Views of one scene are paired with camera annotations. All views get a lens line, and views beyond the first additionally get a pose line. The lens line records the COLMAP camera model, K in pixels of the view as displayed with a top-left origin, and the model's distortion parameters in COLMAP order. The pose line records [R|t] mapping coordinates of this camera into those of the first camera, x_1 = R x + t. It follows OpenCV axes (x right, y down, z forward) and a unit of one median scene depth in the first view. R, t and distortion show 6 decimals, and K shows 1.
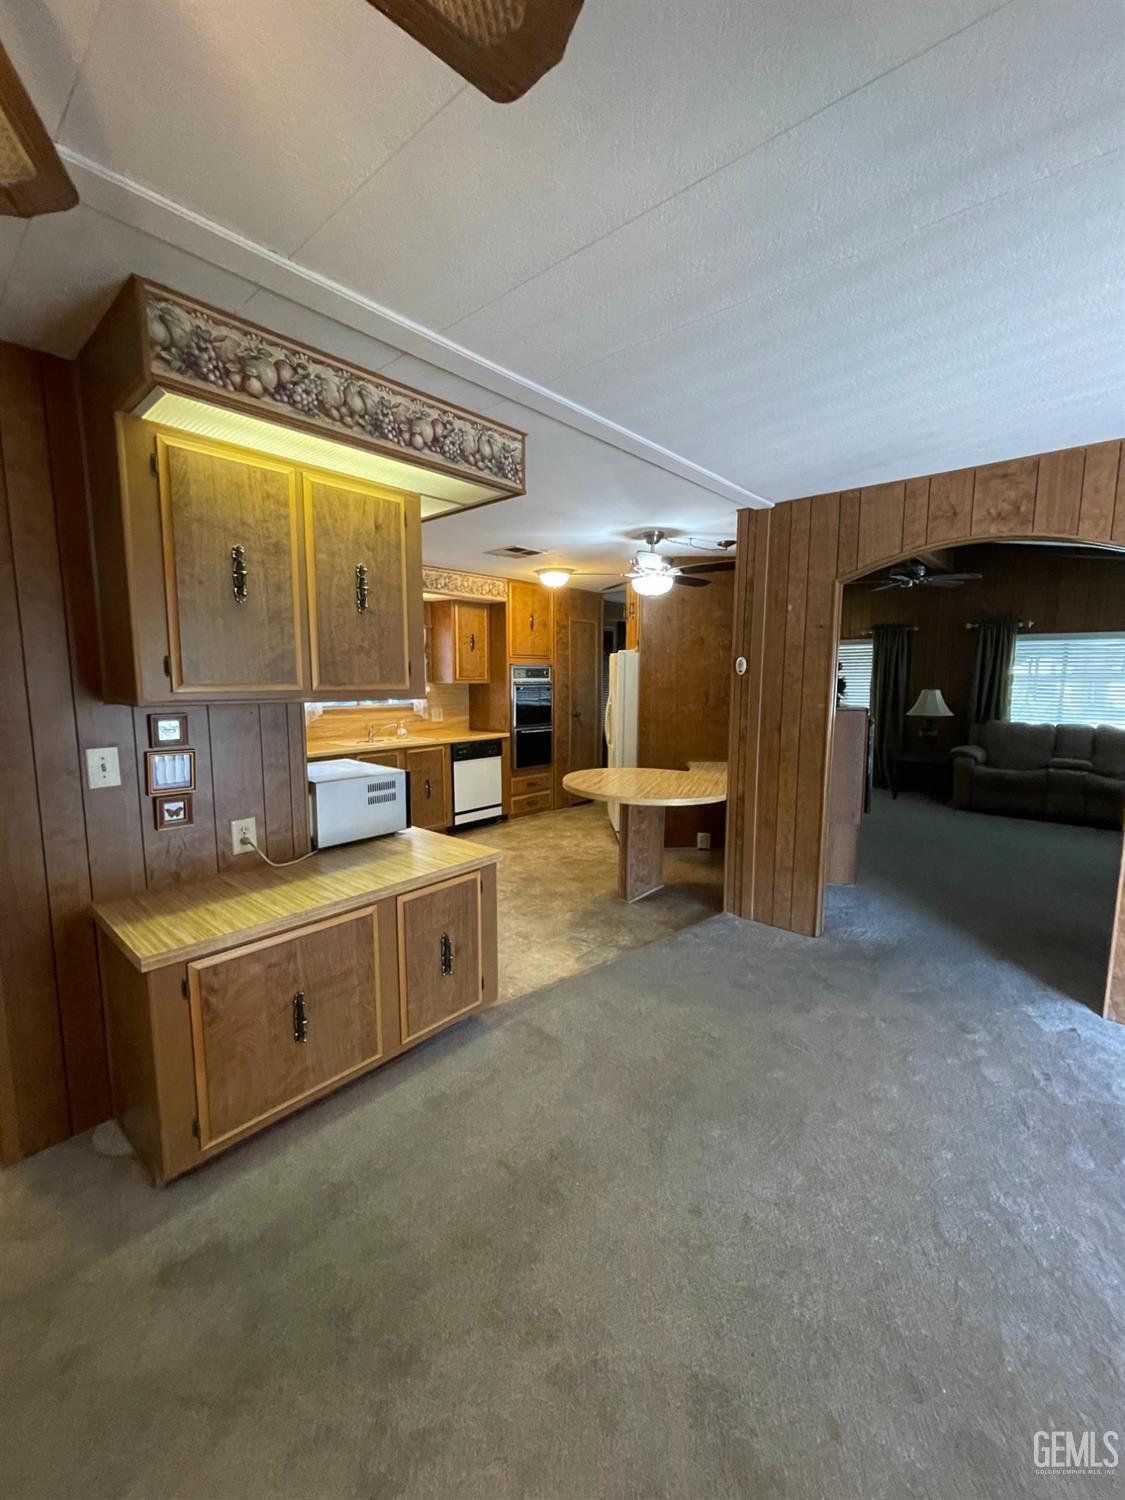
lens RADIAL K [[606.1, 0, 551.3], [0, 606.1, 740.7], [0, 0, 1]] dist [-0.002555, 0.001303]
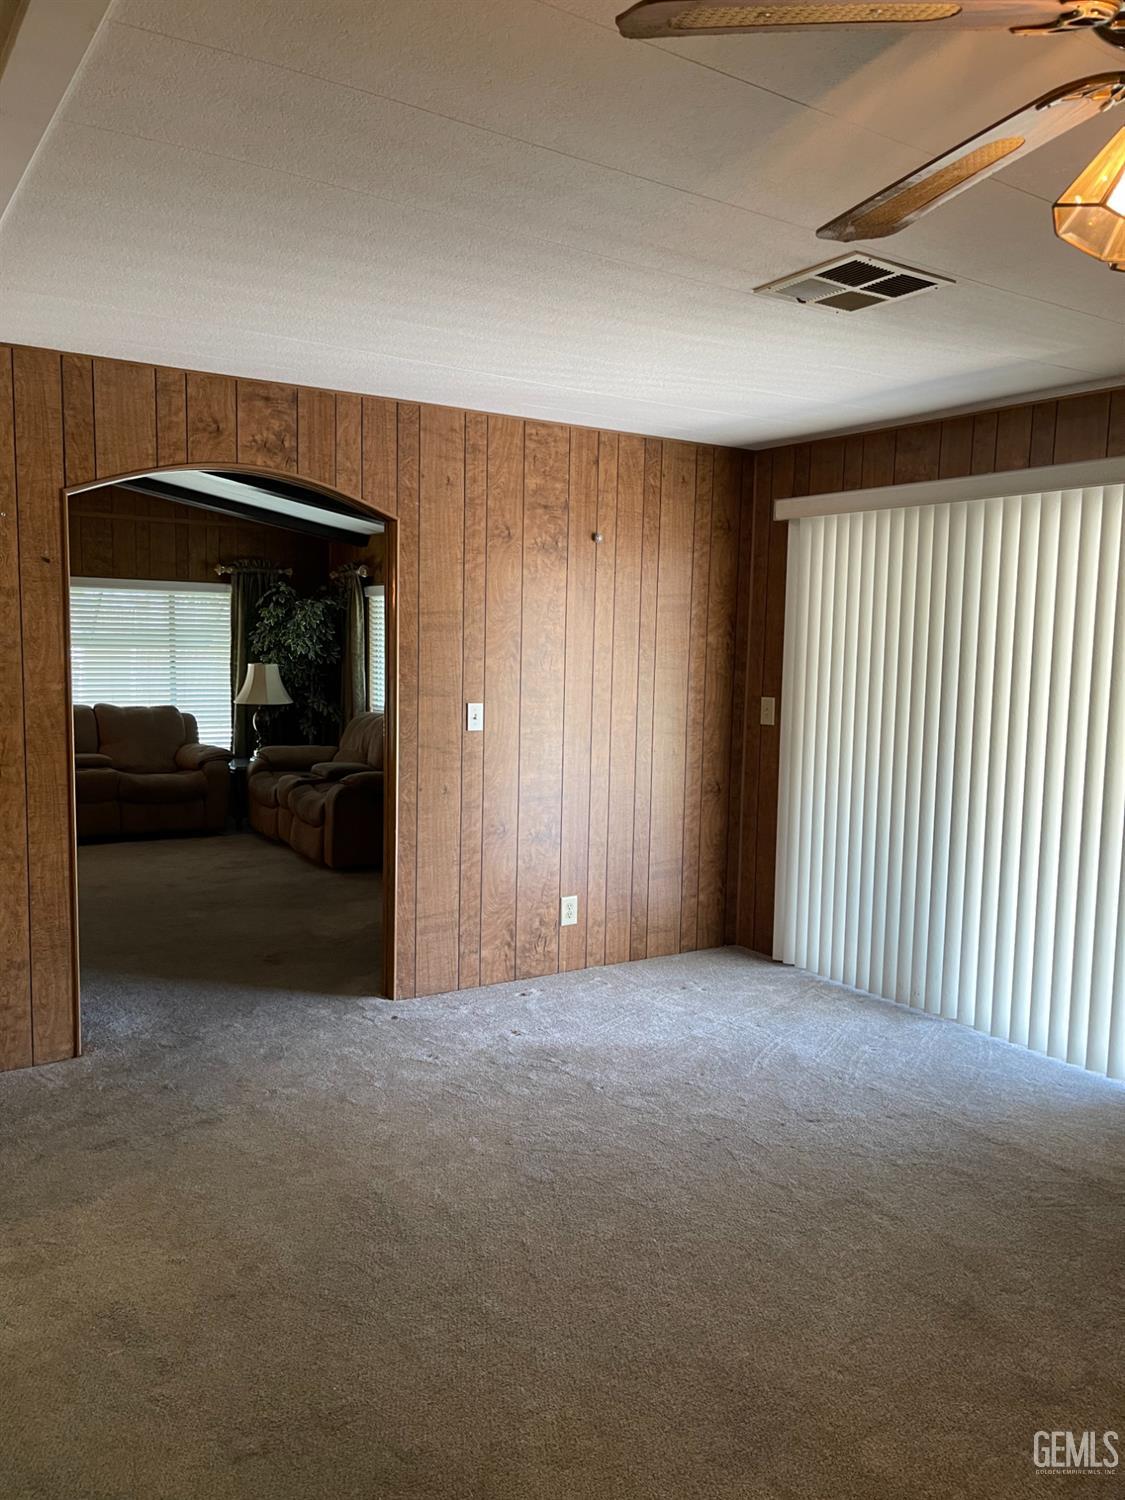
lens RADIAL K [[1133.8, 0, 566.1], [0, 1133.8, 761.0], [0, 0, 1]] dist [0.065206, -0.083125]
pose [[0.263139, -0.099807, 0.959581, -0.292083], [0.095630, 0.992434, 0.077000, -0.012080], [-0.960007, 0.071503, 0.270692, 0.094367]]
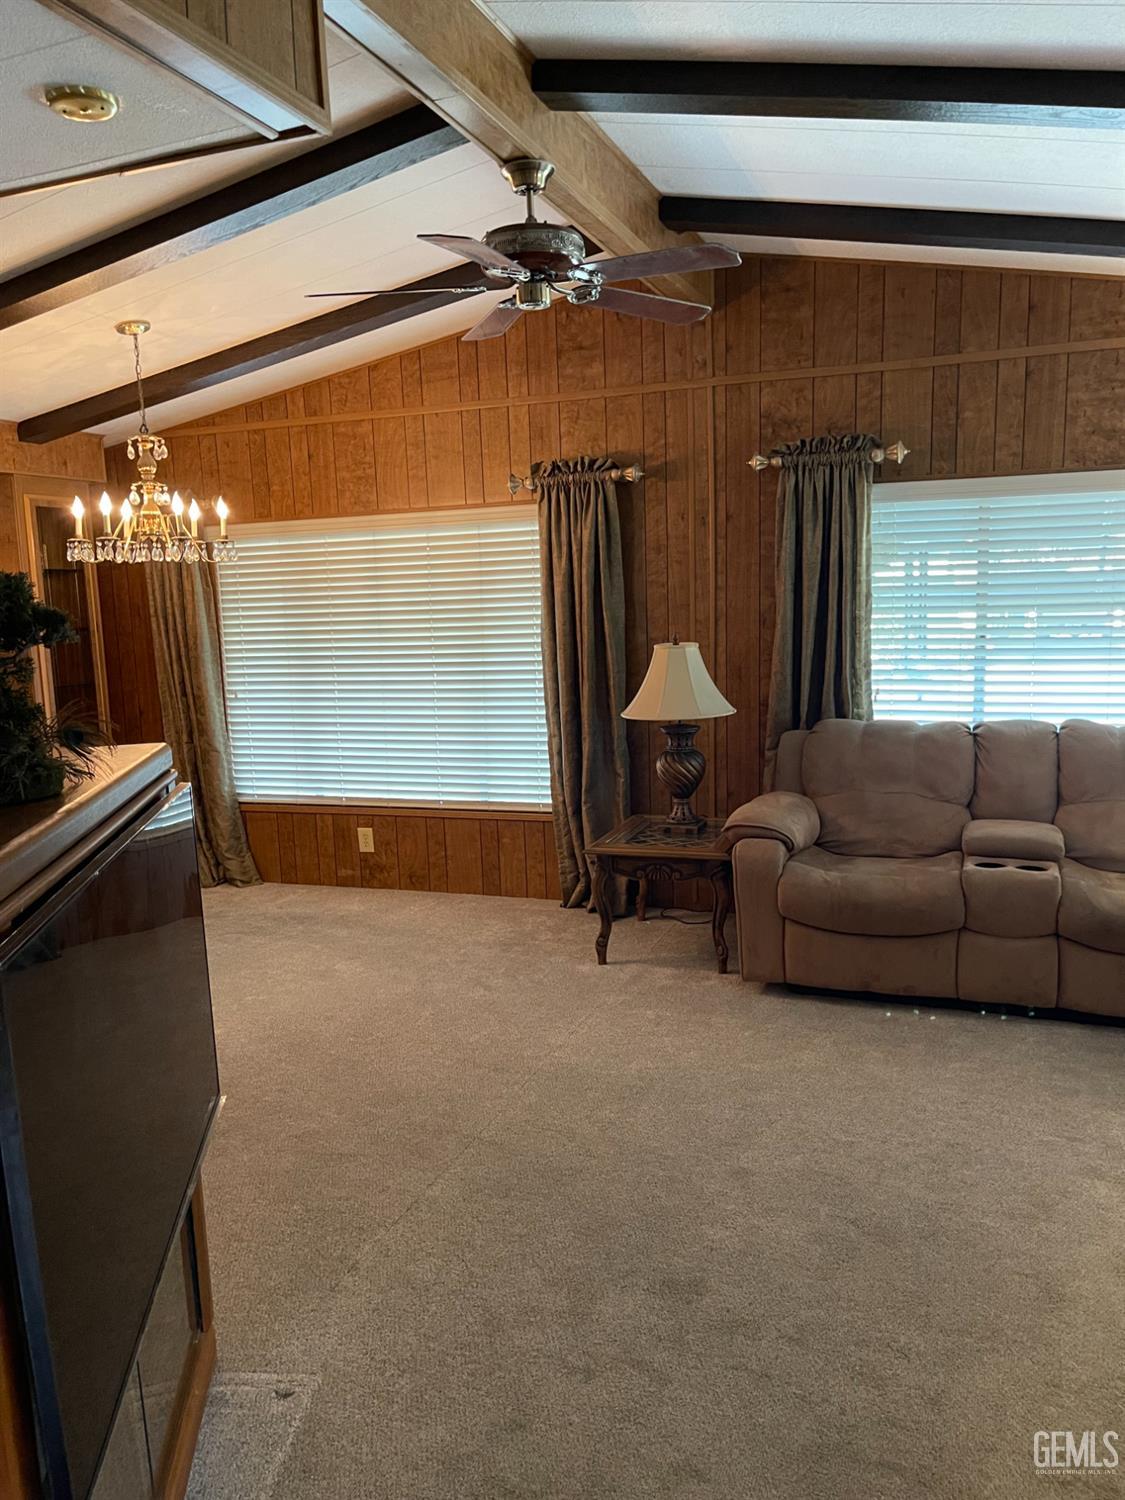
lens RADIAL K [[1133.8, 0, 564.3], [0, 1133.8, 758.7], [0, 0, 1]] dist [0.065206, -0.083125]
pose [[0.932447, -0.079229, 0.352514, 0.383812], [0.068746, 0.996742, 0.042180, -0.058072], [-0.354707, -0.015096, 0.934856, 0.472946]]
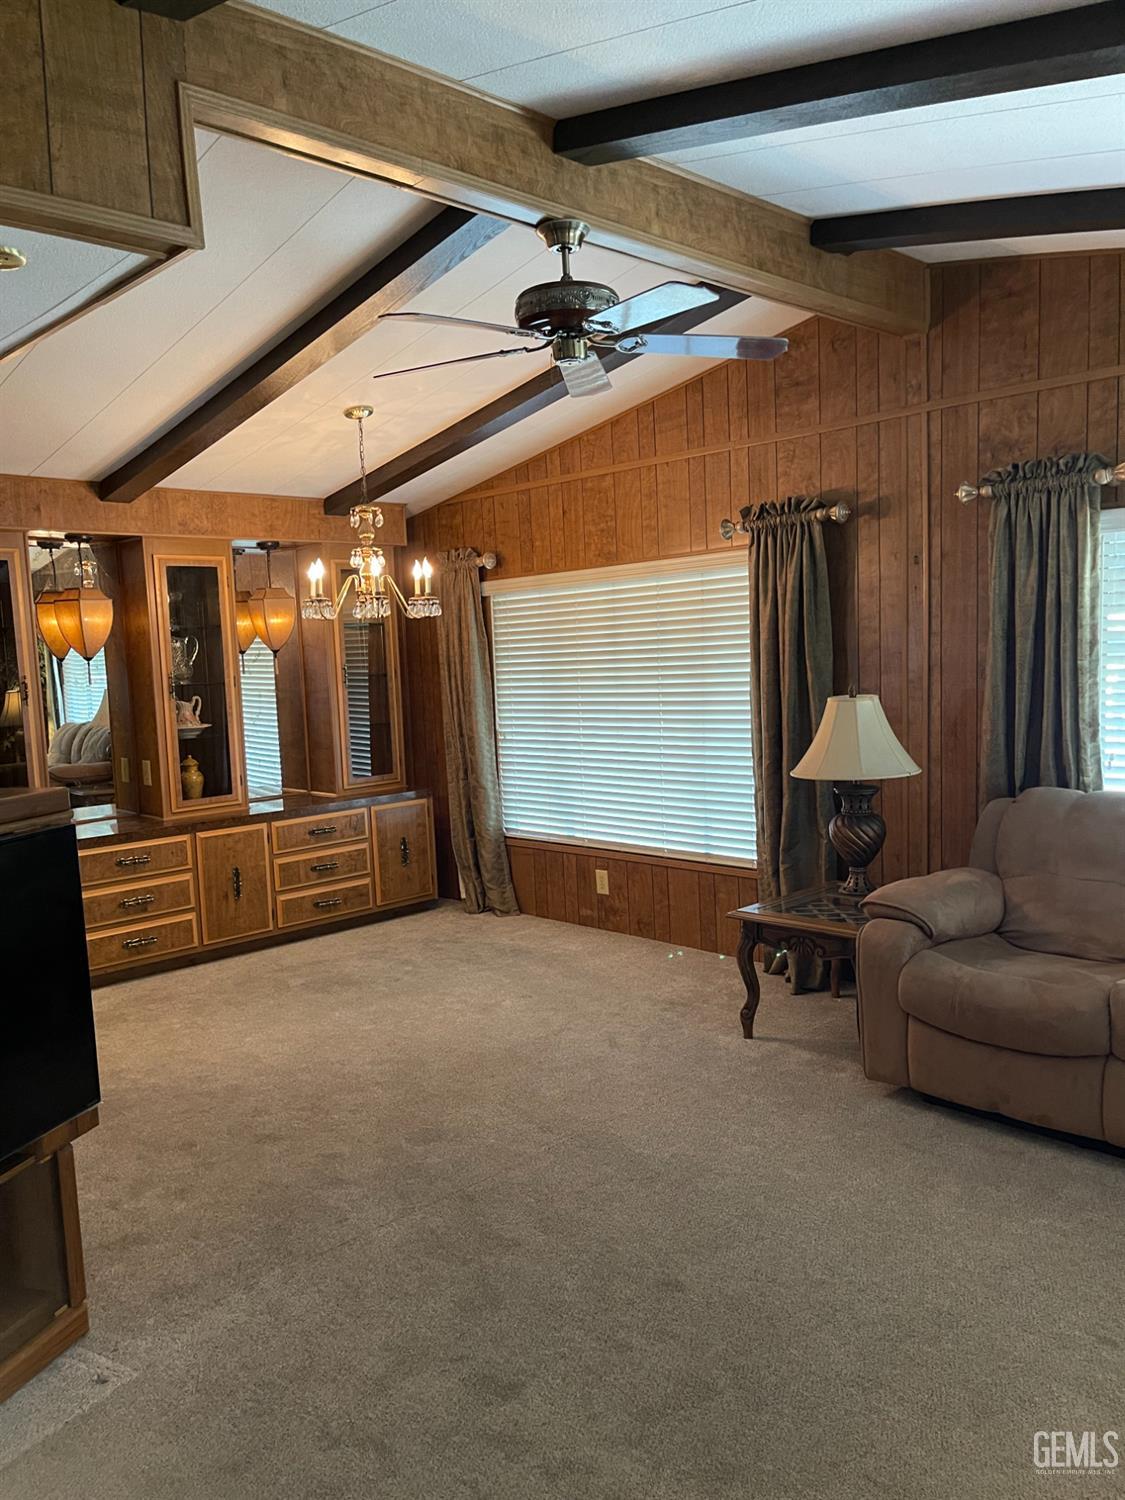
lens RADIAL K [[1133.8, 0, 562.6], [0, 1133.8, 761.6], [0, 0, 1]] dist [0.065206, -0.083125]
pose [[0.996612, -0.030402, -0.076415, 0.611369], [0.029849, 0.999519, -0.008368, -0.057375], [0.076633, 0.006059, 0.997041, 0.450767]]
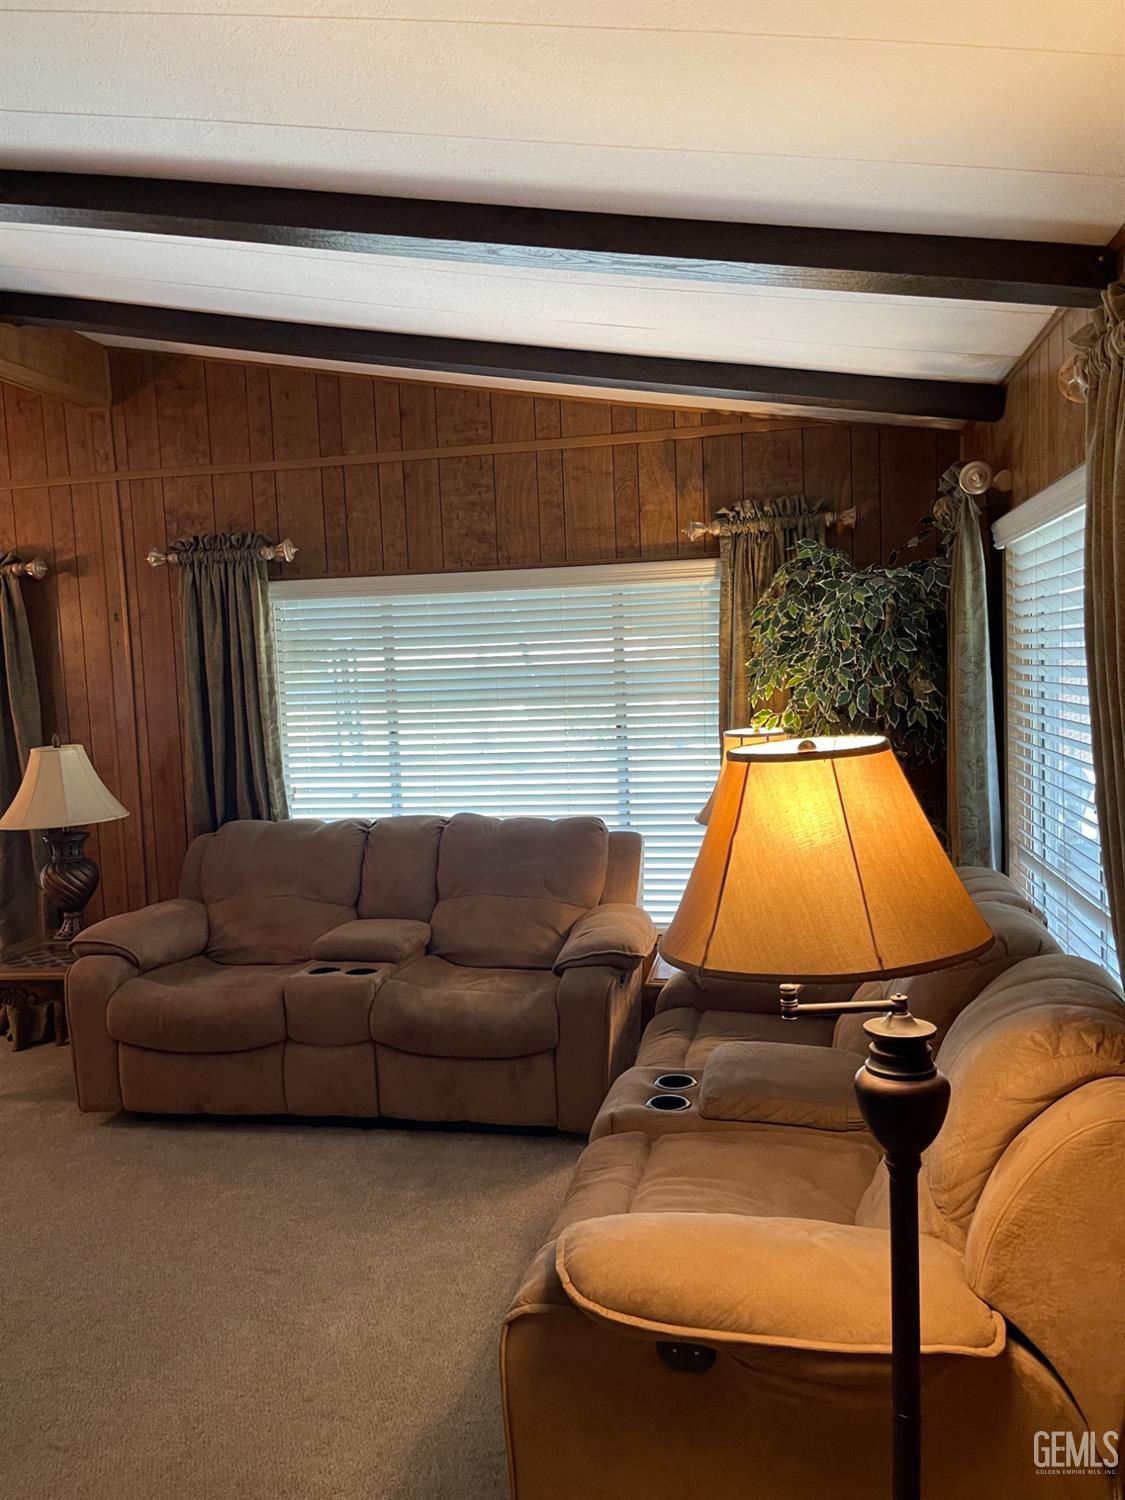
lens RADIAL K [[1133.8, 0, 558.7], [0, 1133.8, 757.8], [0, 0, 1]] dist [0.065206, -0.083125]
pose [[0.854662, -0.077731, 0.513333, 0.636545], [0.099581, 0.994914, -0.015140, -0.048142], [-0.509546, 0.064057, 0.858056, 0.376170]]
